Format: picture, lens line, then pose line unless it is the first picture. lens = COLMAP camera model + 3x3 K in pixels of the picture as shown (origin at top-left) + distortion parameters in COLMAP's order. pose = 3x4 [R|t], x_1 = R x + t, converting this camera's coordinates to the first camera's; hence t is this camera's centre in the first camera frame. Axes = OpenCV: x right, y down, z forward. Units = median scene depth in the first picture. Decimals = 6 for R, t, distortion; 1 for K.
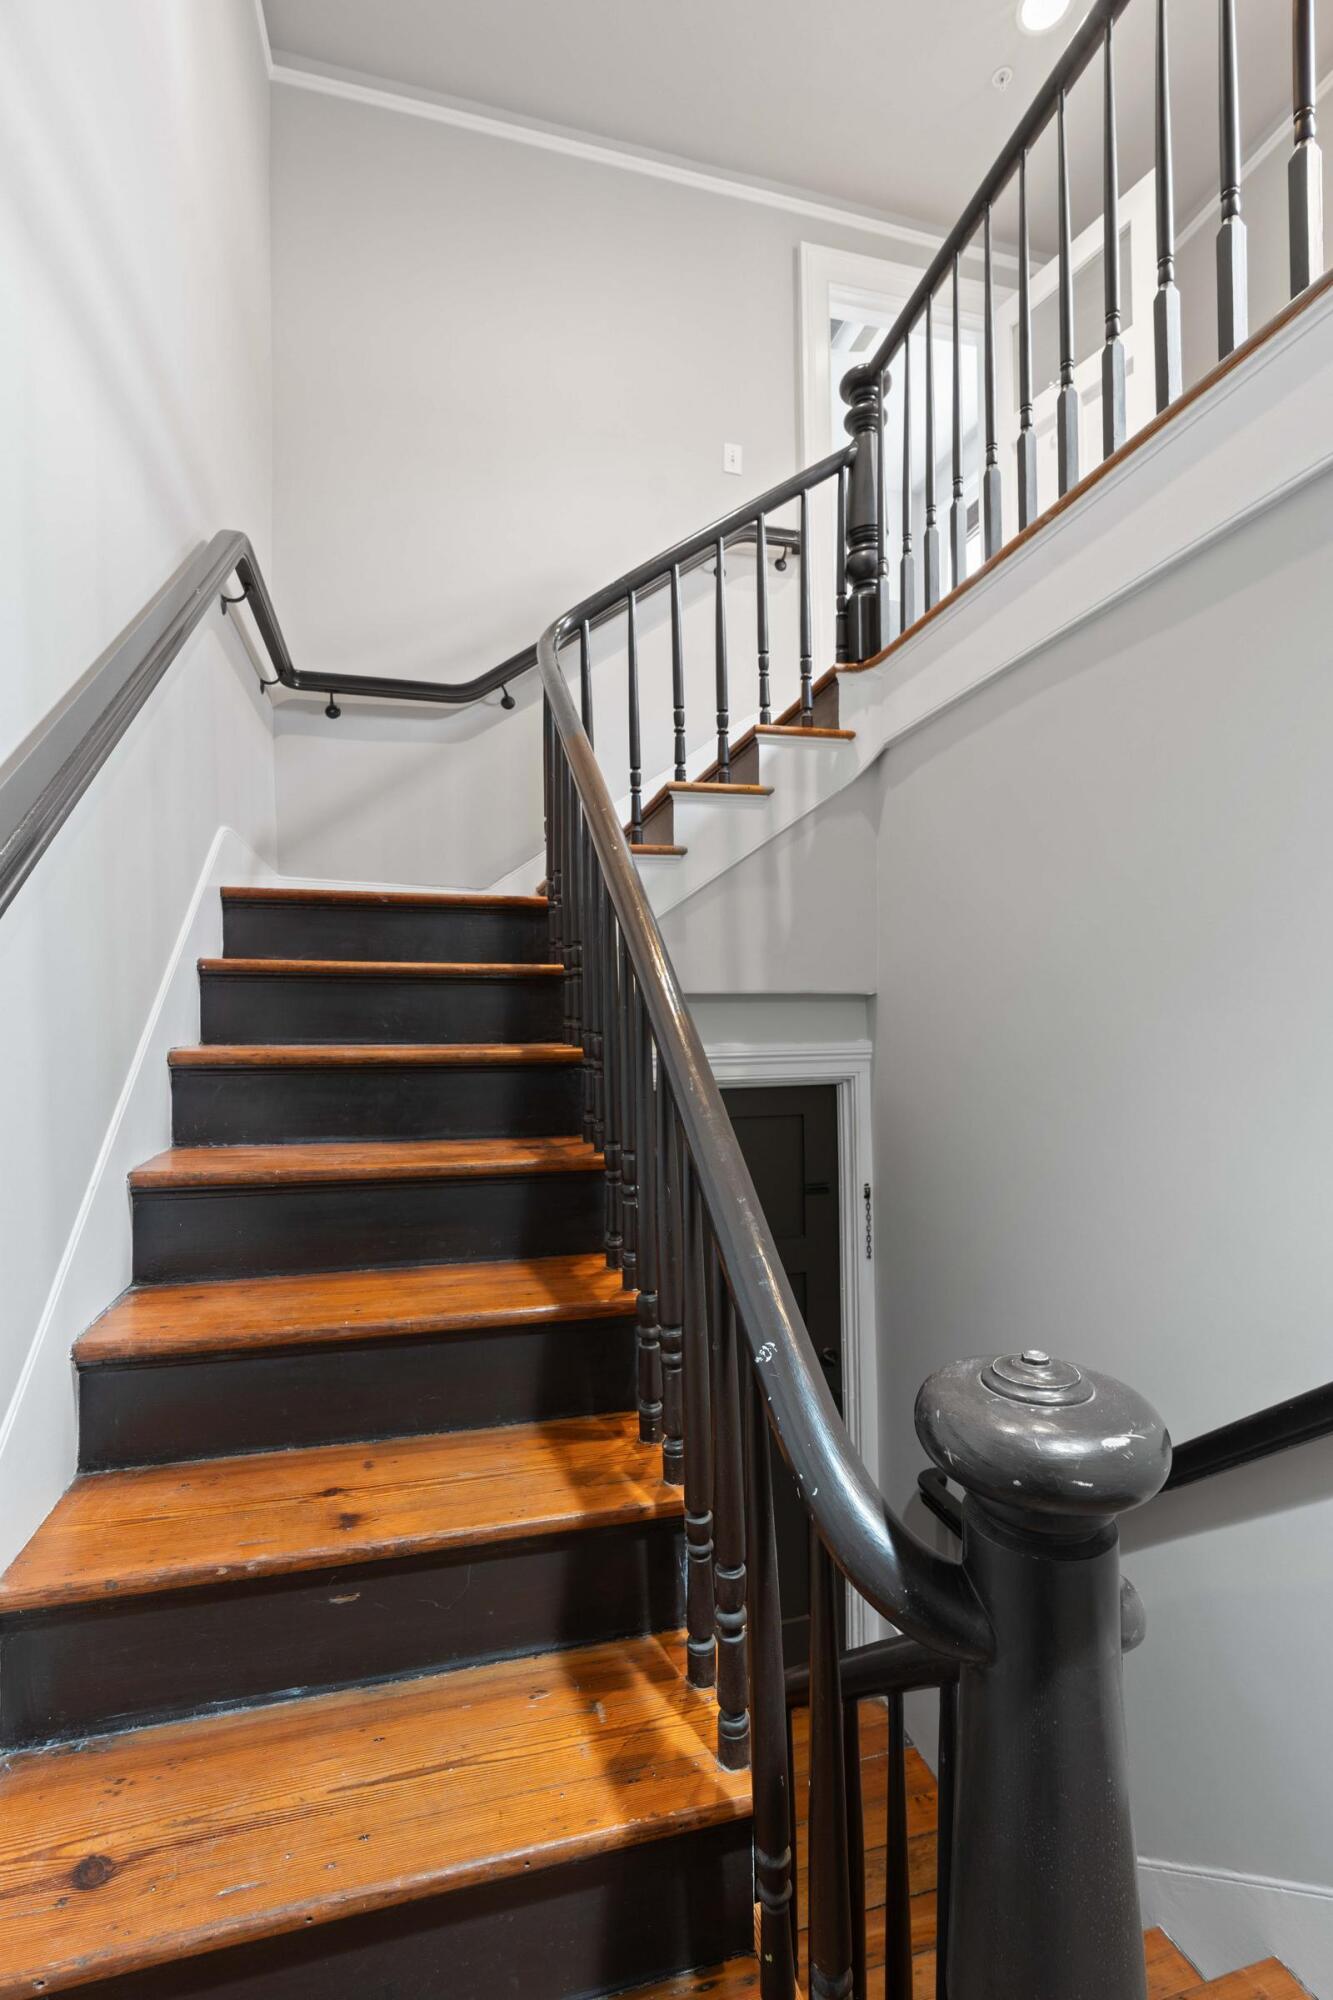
lens RADIAL K [[908.6, 0, 666.5], [0, 908.6, 1000.0], [0, 0, 1]] dist [-0.005966, -0.000543]
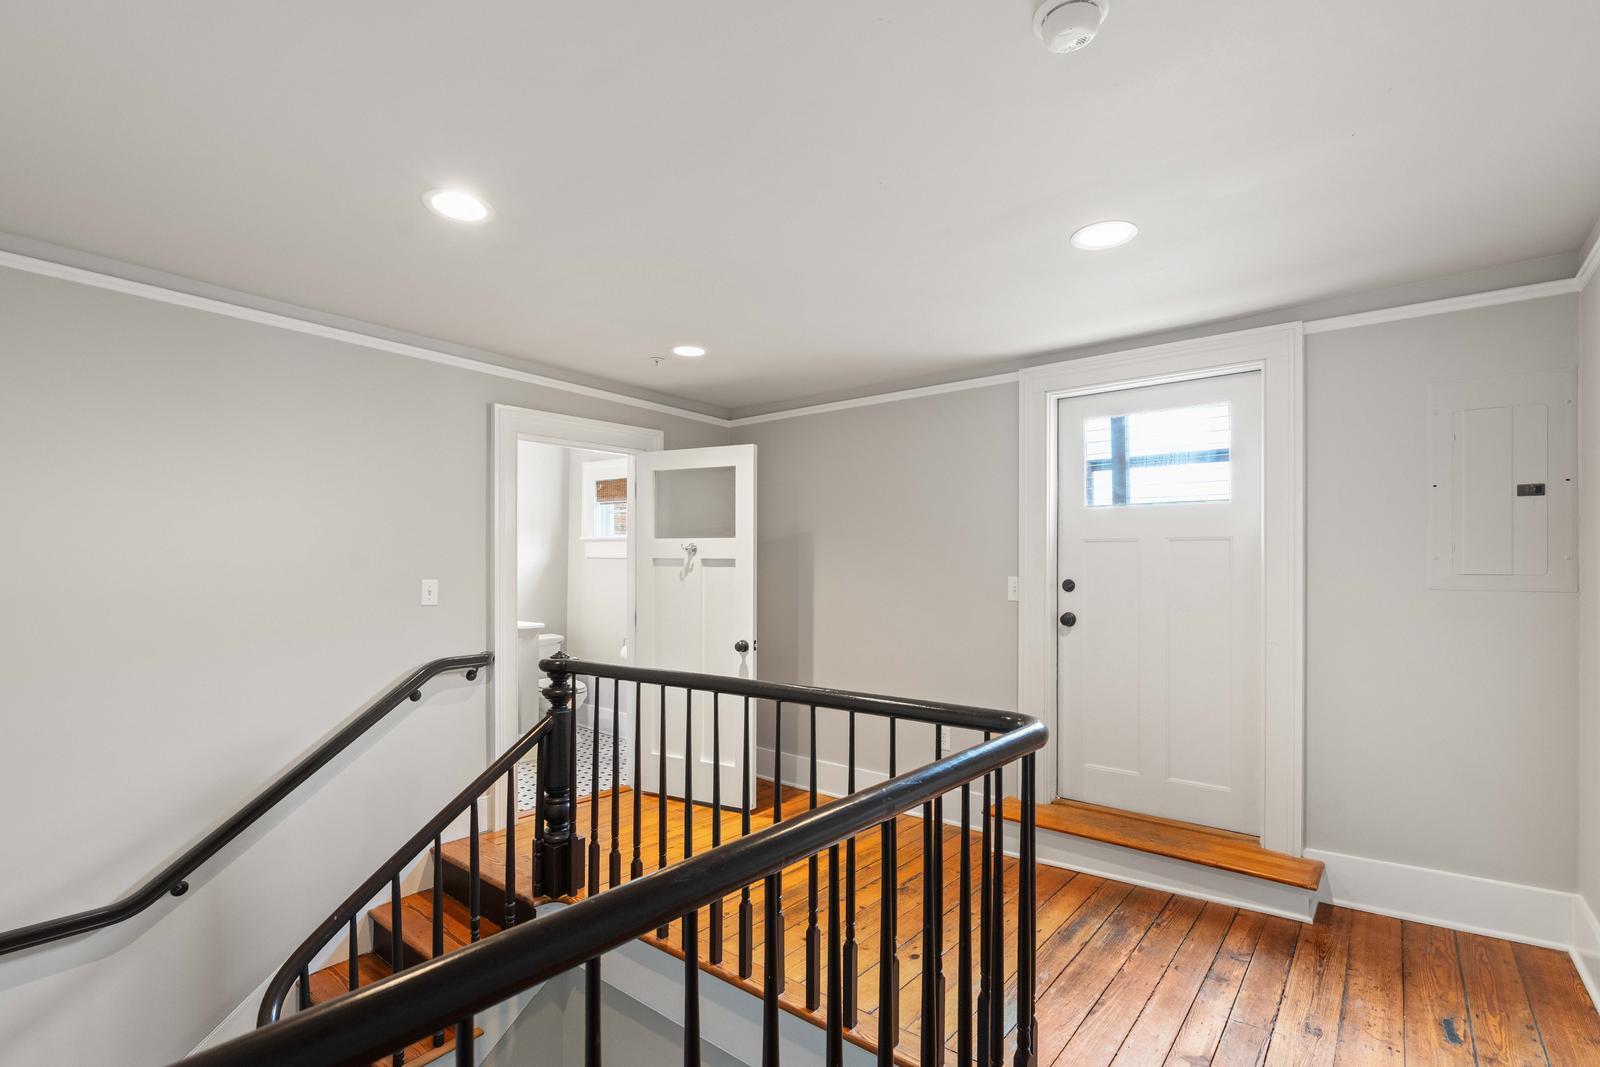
lens RADIAL K [[726.9, 0, 797.3], [0, 726.9, 542.4], [0, 0, 1]] dist [-0.005966, -0.000543]
pose [[0.814512, 0.008130, 0.580089, -0.103489], [-0.026146, 0.999400, 0.022706, -0.882077], [-0.579557, -0.033662, 0.814236, -0.021752]]
